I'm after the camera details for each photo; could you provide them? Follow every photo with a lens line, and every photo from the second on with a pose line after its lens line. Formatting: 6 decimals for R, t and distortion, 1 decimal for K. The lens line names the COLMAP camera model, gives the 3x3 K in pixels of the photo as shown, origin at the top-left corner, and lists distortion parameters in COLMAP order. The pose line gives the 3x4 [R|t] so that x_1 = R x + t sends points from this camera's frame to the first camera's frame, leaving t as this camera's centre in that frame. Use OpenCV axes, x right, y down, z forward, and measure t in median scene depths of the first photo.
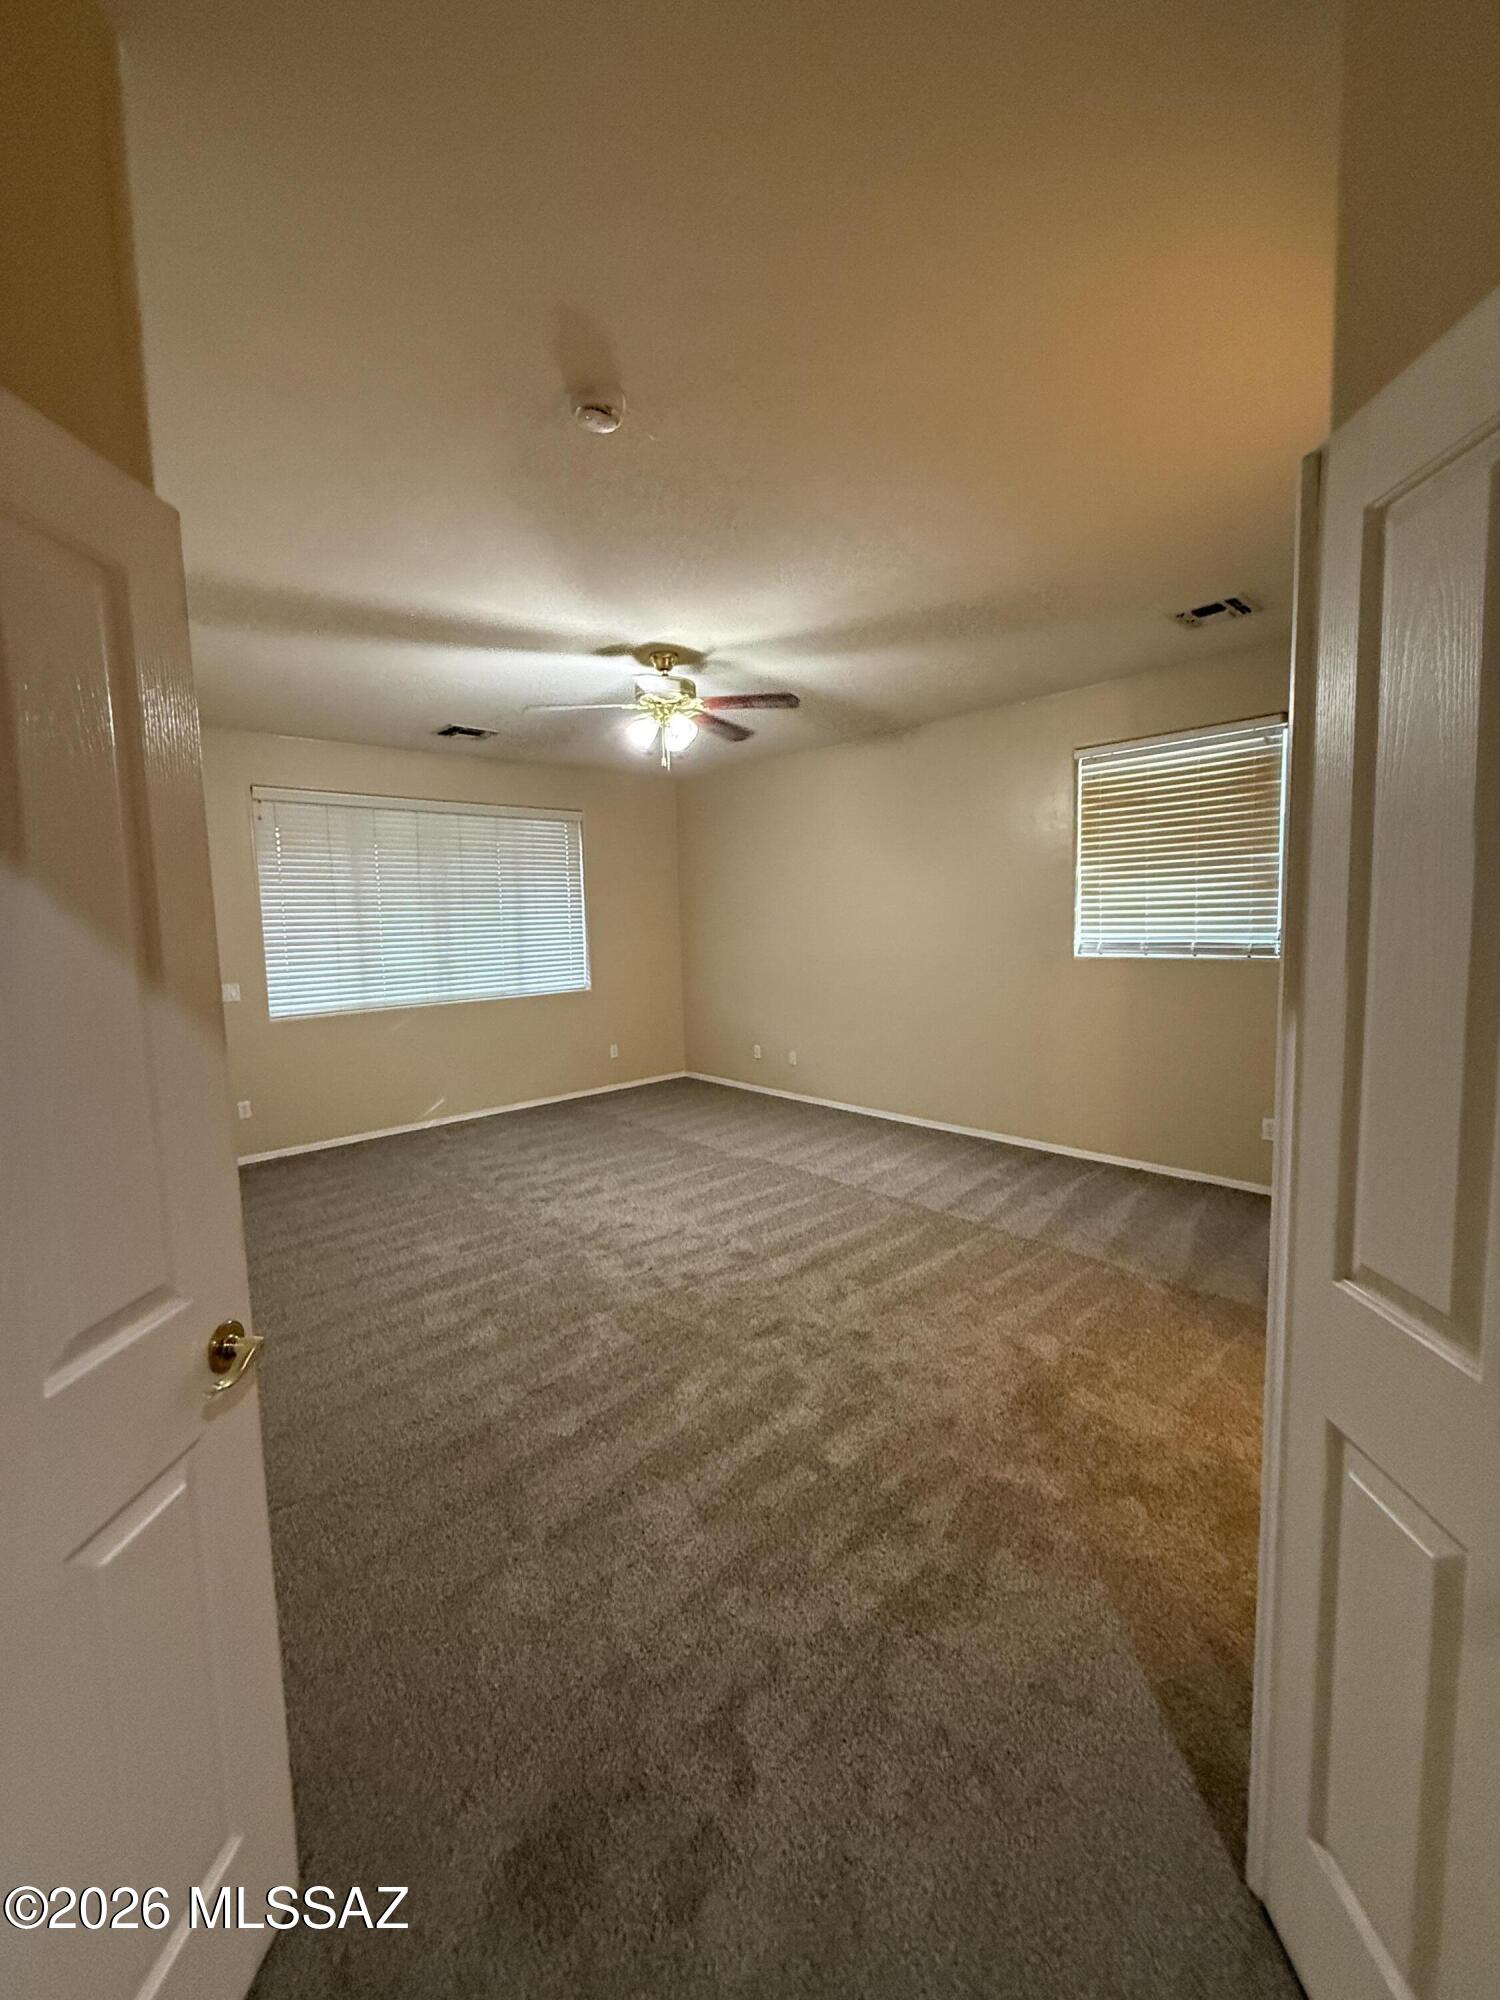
lens RADIAL K [[797.0, 0, 755.0], [0, 797.0, 1001.1], [0, 0, 1]] dist [-0.002129, 0.001415]
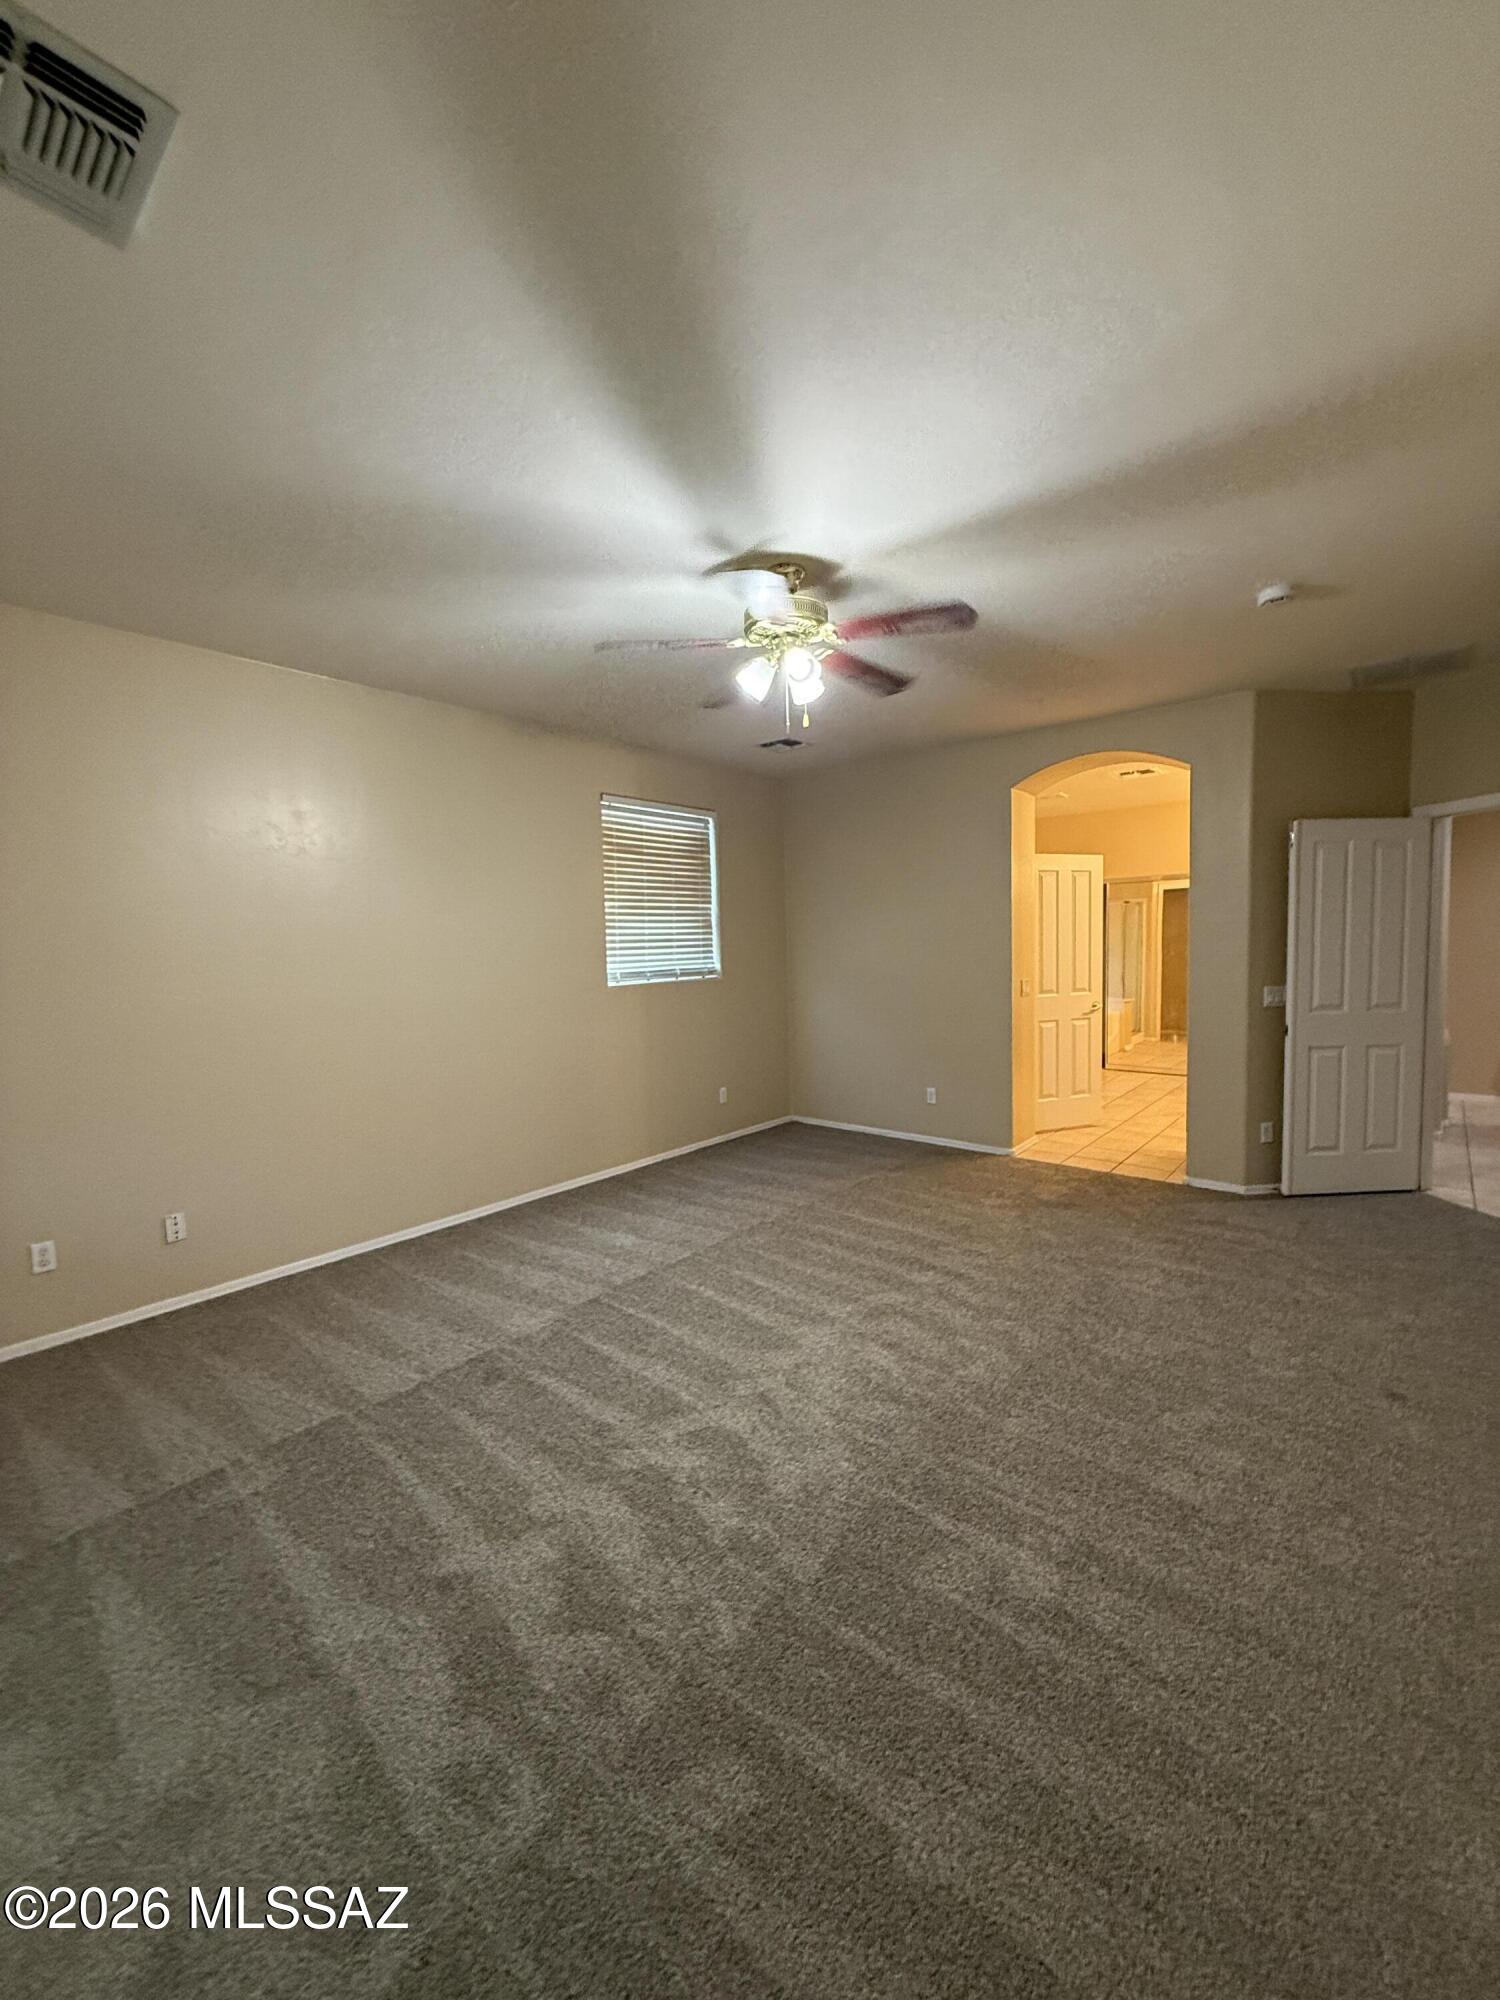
lens RADIAL K [[797.0, 0, 753.4], [0, 797.0, 996.5], [0, 0, 1]] dist [-0.002129, 0.001415]
pose [[-0.111674, -0.042253, 0.992846, -0.713999], [0.123964, 0.990699, 0.056105, -0.081867], [-0.985983, 0.129343, -0.105397, 0.972530]]
